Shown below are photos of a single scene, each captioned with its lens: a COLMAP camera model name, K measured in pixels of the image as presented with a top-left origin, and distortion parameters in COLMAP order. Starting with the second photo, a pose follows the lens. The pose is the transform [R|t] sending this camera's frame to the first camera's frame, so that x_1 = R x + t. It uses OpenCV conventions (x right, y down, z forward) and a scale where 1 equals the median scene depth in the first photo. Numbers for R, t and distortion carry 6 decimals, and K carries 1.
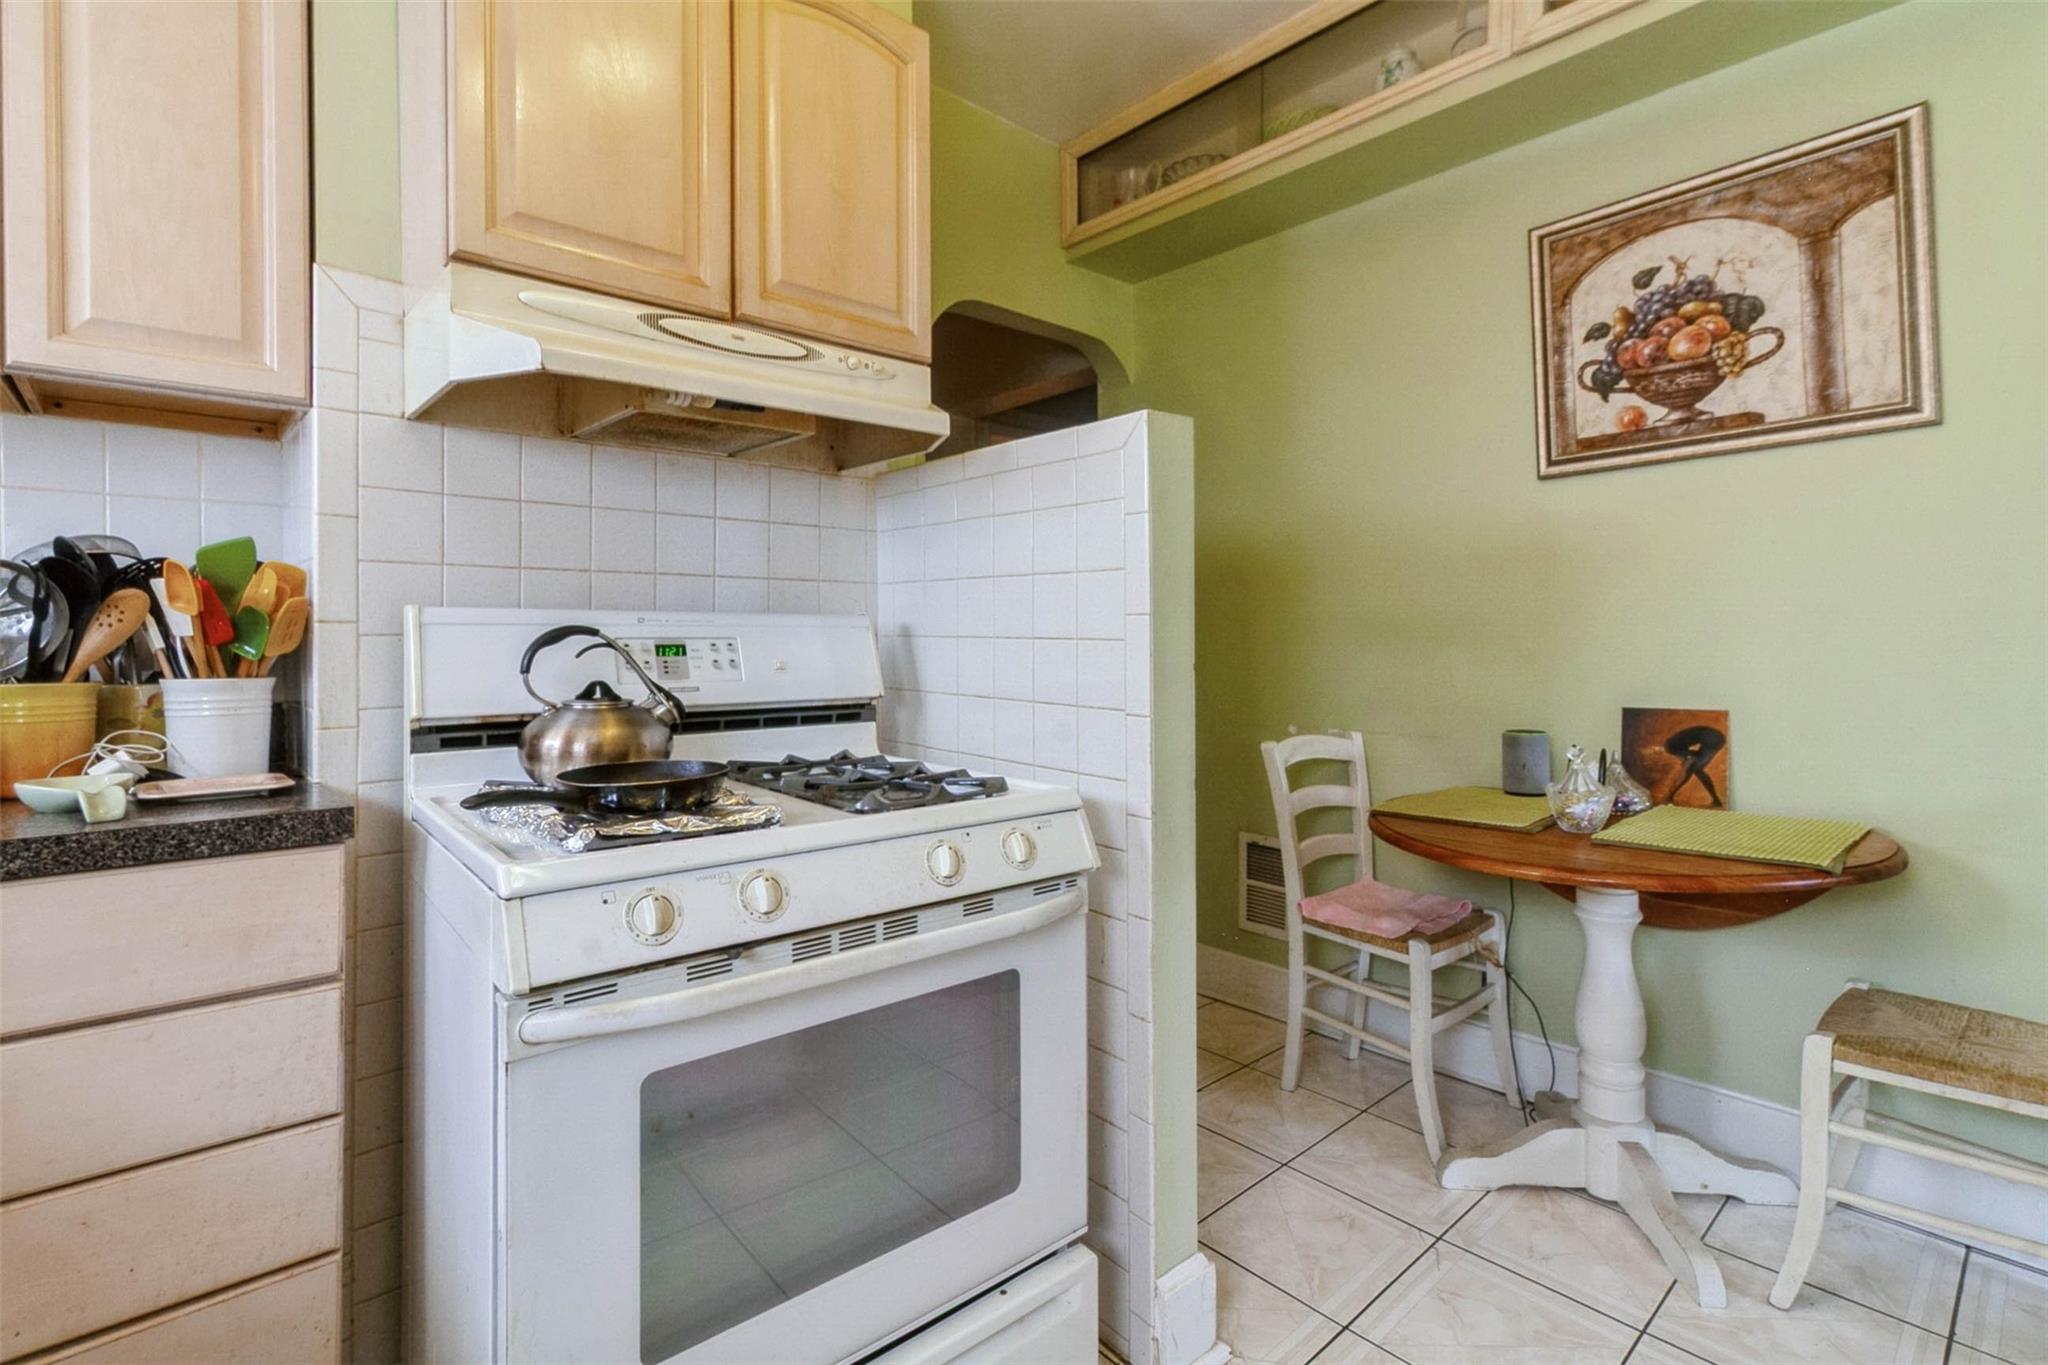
lens RADIAL K [[957.0, 0, 1035.3], [0, 957.0, 645.2], [0, 0, 1]] dist [0.000973, 0.000290]
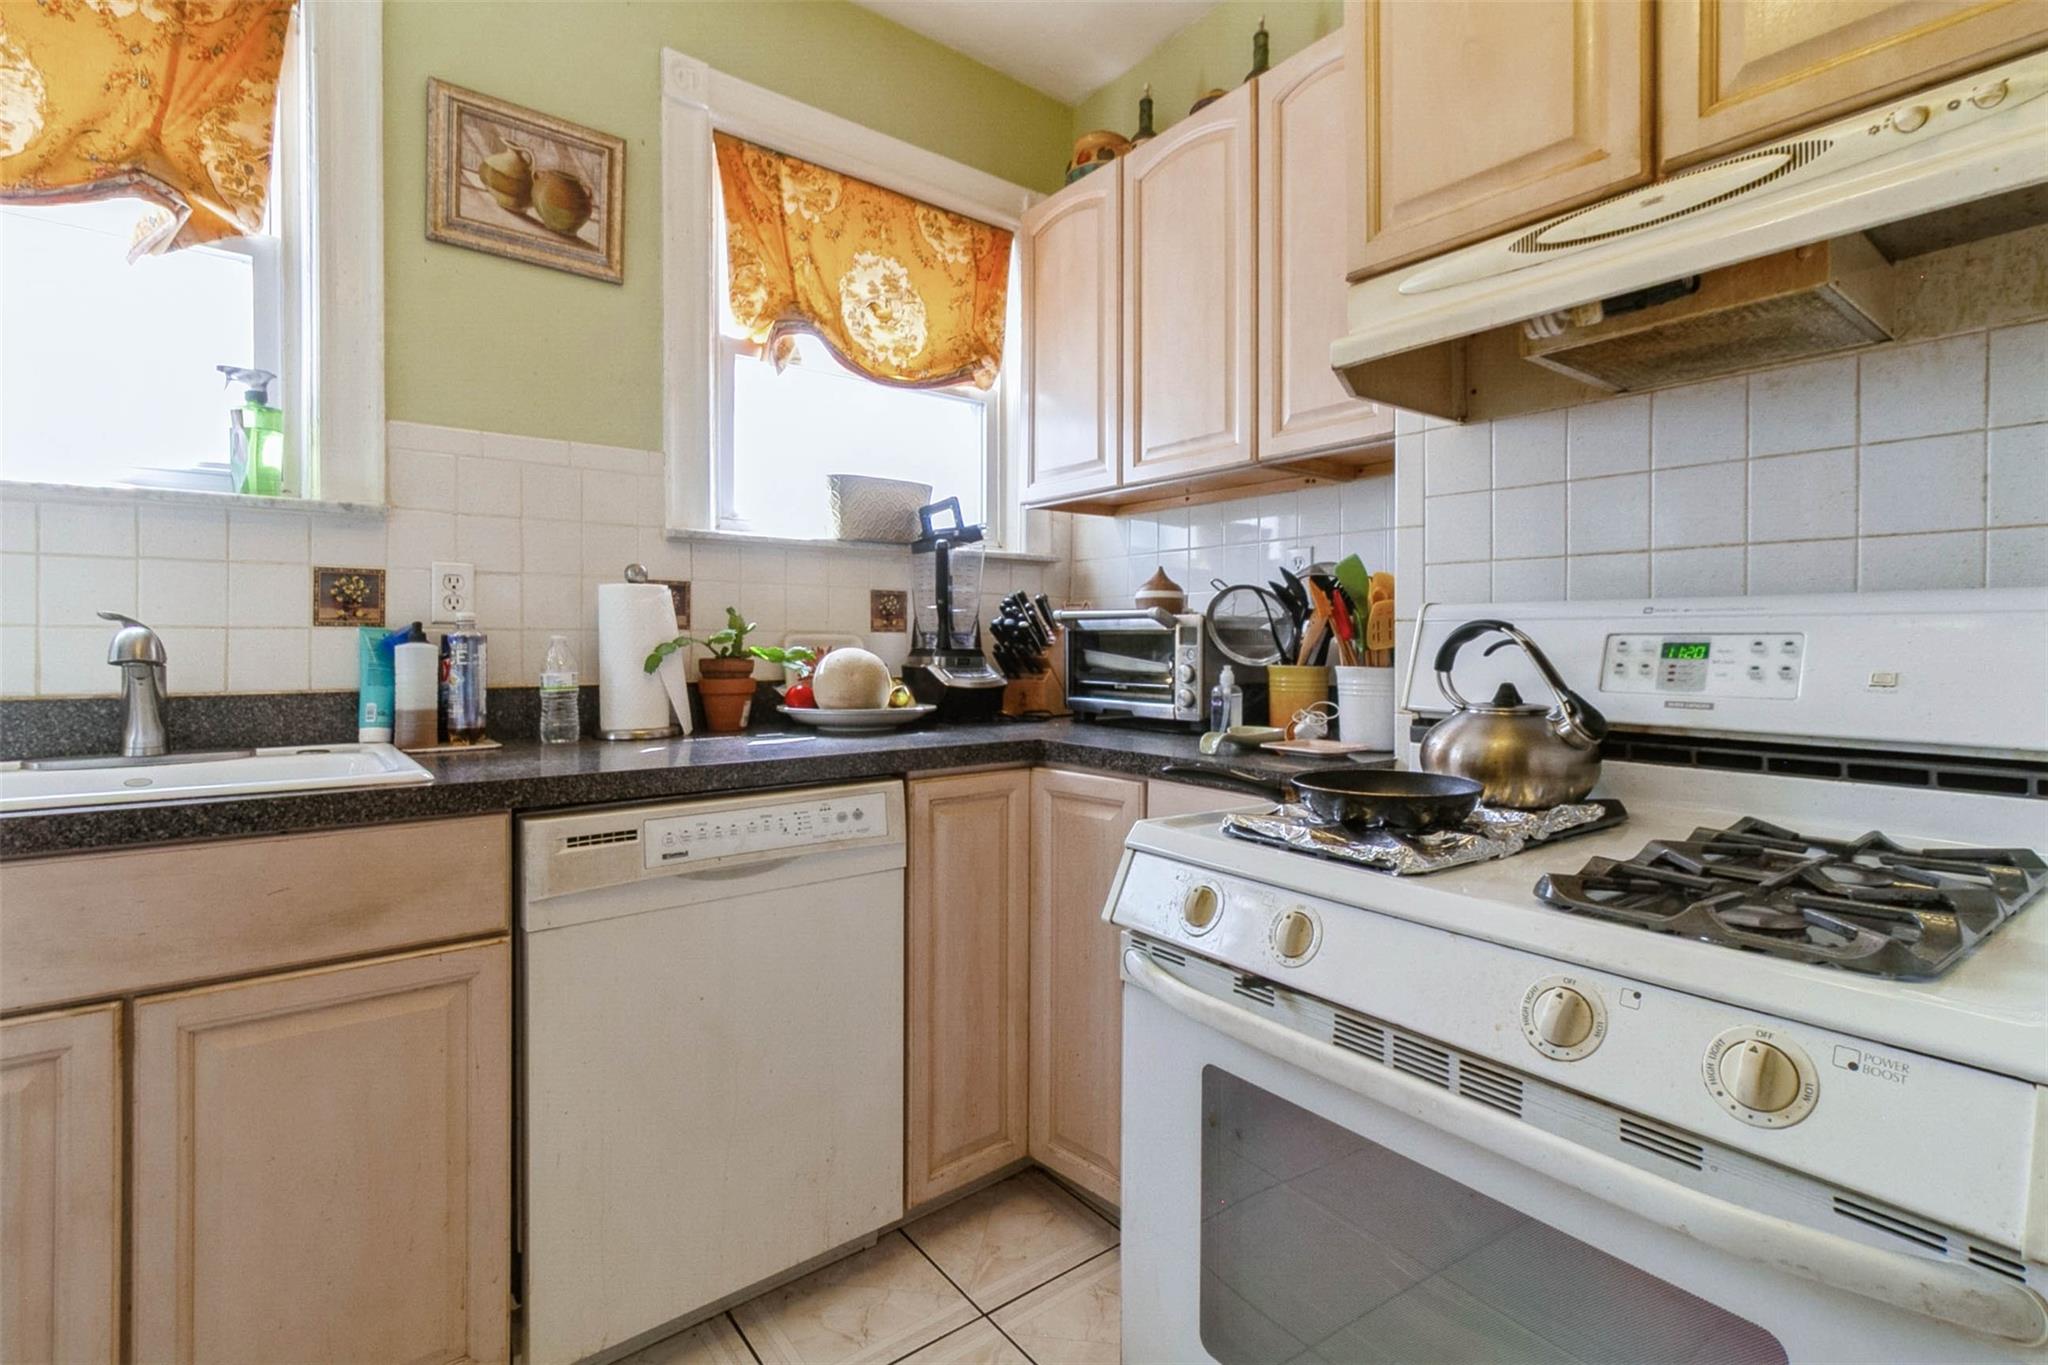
lens RADIAL K [[957.0, 0, 1035.3], [0, 957.0, 645.2], [0, 0, 1]] dist [0.000973, 0.000290]
pose [[-0.063264, 0.010169, -0.997945, 0.423856], [-0.004531, 0.999935, 0.010476, -0.004595], [0.997987, 0.005185, -0.063214, 0.612314]]
